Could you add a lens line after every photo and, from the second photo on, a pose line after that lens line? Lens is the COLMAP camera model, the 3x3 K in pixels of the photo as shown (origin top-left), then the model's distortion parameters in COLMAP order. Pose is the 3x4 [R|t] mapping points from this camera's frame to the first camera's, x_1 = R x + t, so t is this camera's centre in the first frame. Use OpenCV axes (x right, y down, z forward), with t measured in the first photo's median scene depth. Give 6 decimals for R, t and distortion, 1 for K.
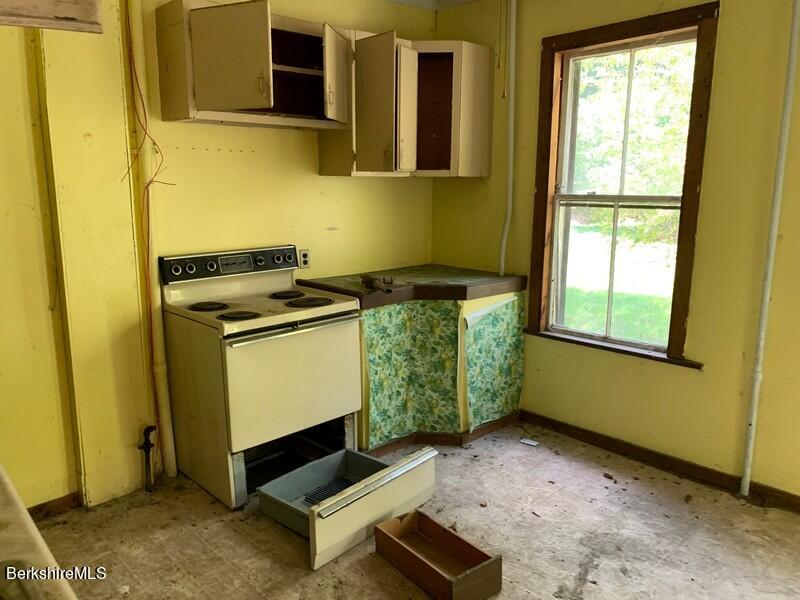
lens RADIAL K [[609.1, 0, 400.0], [0, 609.1, 300.0], [0, 0, 1]] dist [0.061700, -0.162040]
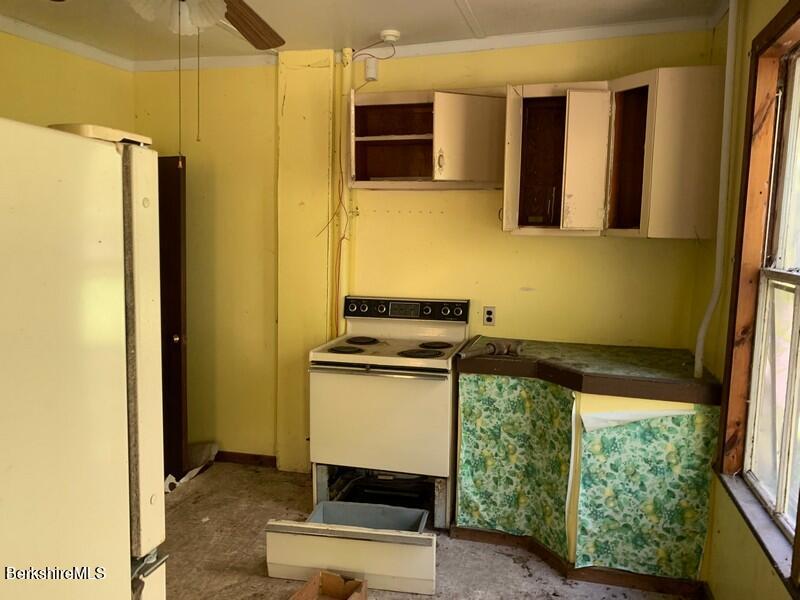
lens RADIAL K [[609.1, 0, 400.0], [0, 609.1, 300.0], [0, 0, 1]] dist [0.061700, -0.162040]
pose [[0.527243, 0.103000, -0.843449, 0.622595], [-0.182396, 0.983207, 0.006051, -0.076595], [0.829908, 0.150651, 0.537175, 0.364670]]
